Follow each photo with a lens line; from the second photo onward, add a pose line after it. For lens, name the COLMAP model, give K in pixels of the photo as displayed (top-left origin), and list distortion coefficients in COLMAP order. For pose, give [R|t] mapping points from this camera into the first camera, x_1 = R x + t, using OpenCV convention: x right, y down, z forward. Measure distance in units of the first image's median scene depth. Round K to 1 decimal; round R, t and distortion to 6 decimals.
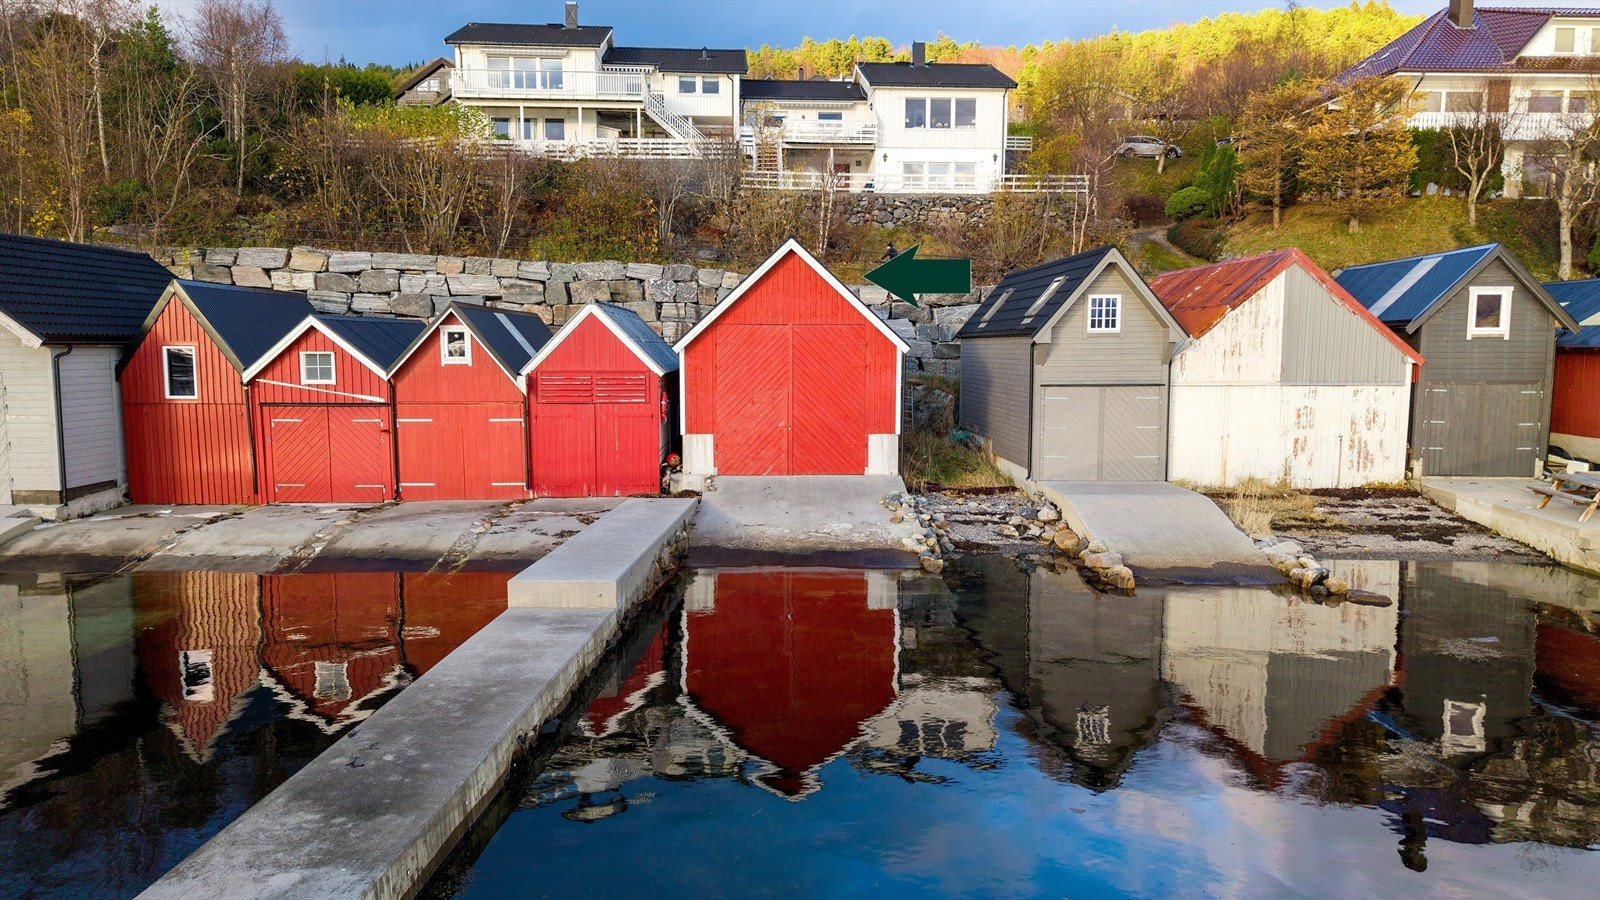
lens RADIAL K [[1051.6, 0, 799.8], [0, 1051.6, 471.0], [0, 0, 1]] dist [0.090121, -0.117405]
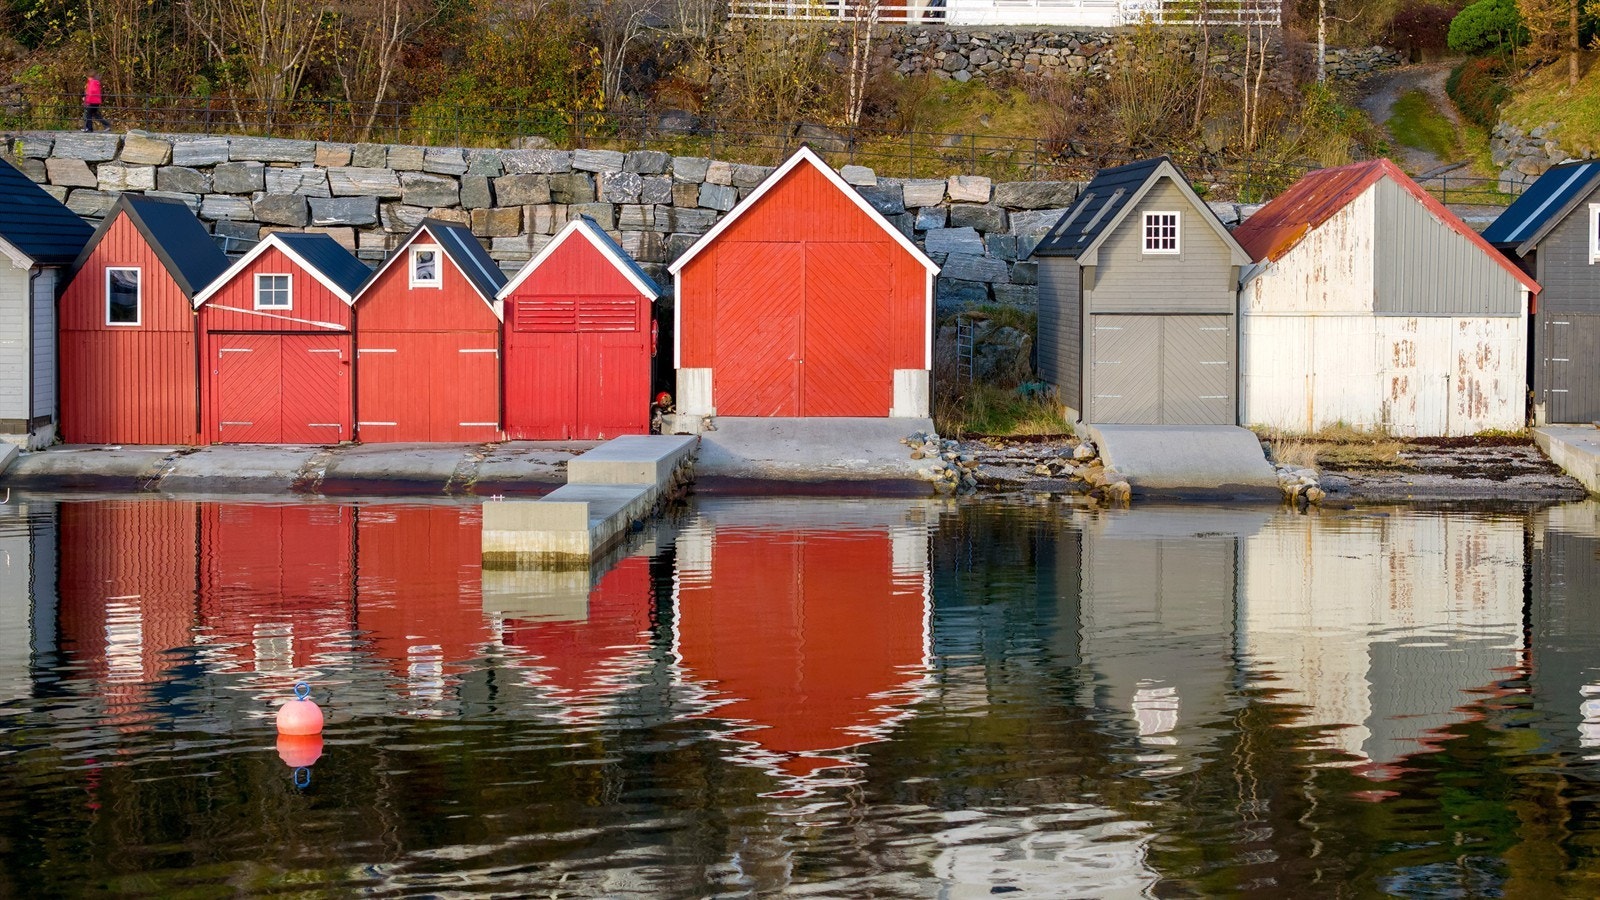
lens RADIAL K [[3099.3, 0, 654.1], [0, 3099.3, 448.6], [0, 0, 1]] dist [-0.012775, 0.085030]
pose [[0.998292, 0.006294, -0.058079, 0.018083], [-0.009574, 0.998364, -0.056373, 0.175749], [0.057630, 0.056833, 0.996719, -1.543289]]
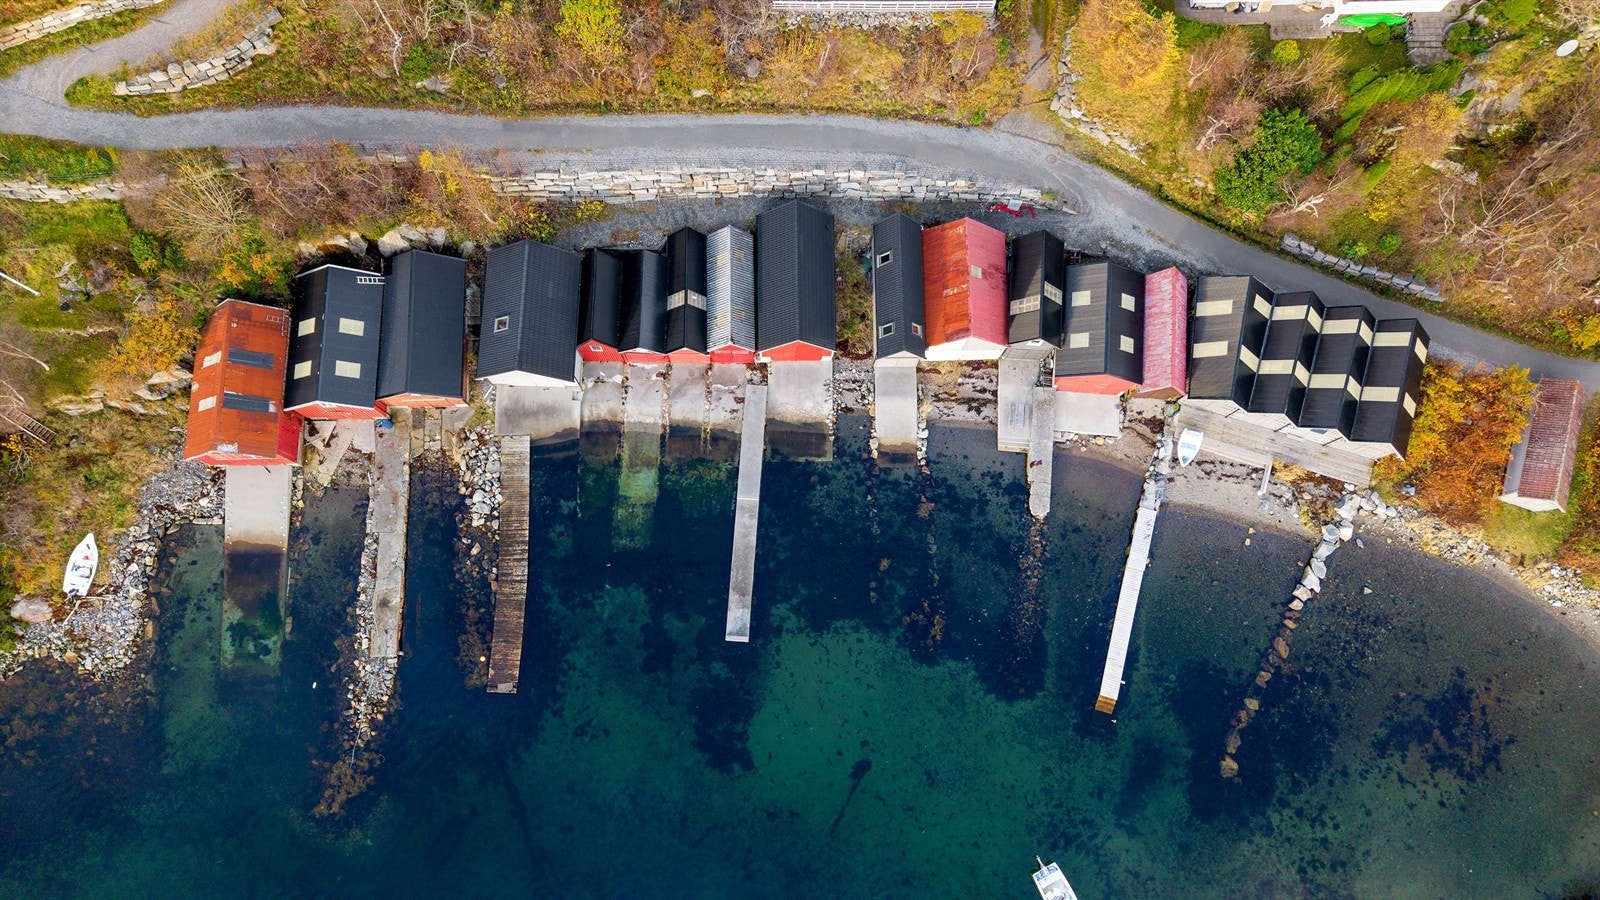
lens RADIAL K [[1072.0, 0, 800.0], [0, 1072.0, 450.0], [0, 0, 1]] dist [0.045970, -0.032964]
pose [[0.999421, 0.026707, 0.021072, -0.056081], [-0.028524, 0.320304, 0.946885, -2.879185], [0.018539, -0.946938, 0.320880, -0.243593]]
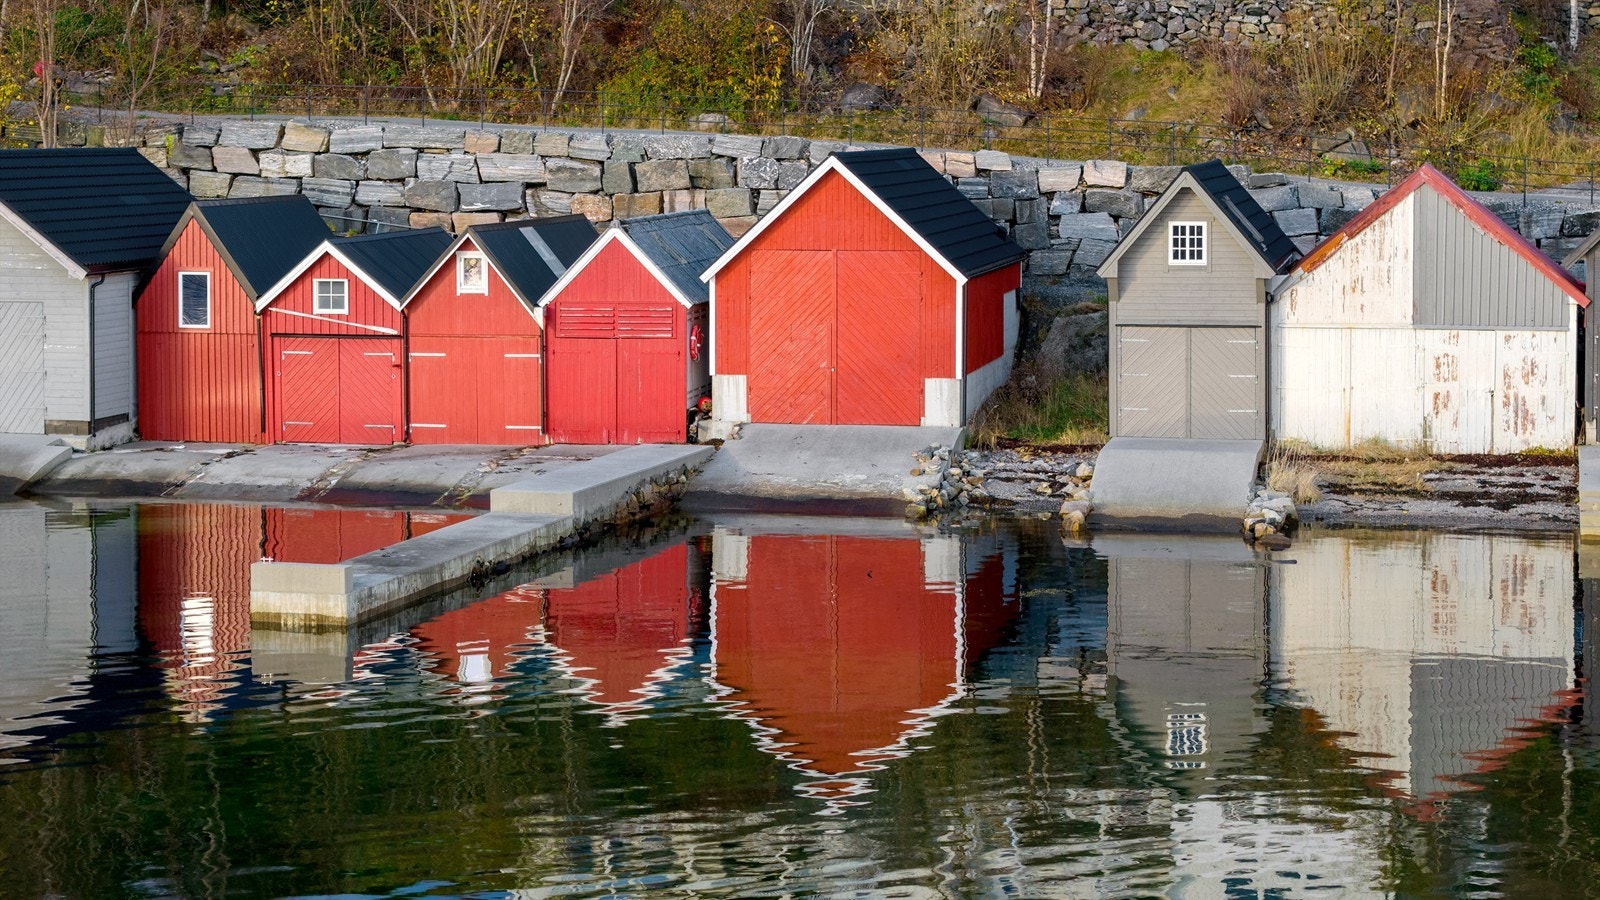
lens RADIAL K [[3094.4, 0, 796.2], [0, 3094.4, 347.6], [0, 0, 1]] dist [-0.004706, -0.017807]
pose [[0.972761, 0.014969, -0.231327, 0.551178], [-0.025109, 0.998846, -0.040950, 0.046297], [0.230447, 0.045643, 0.972014, -1.485204]]
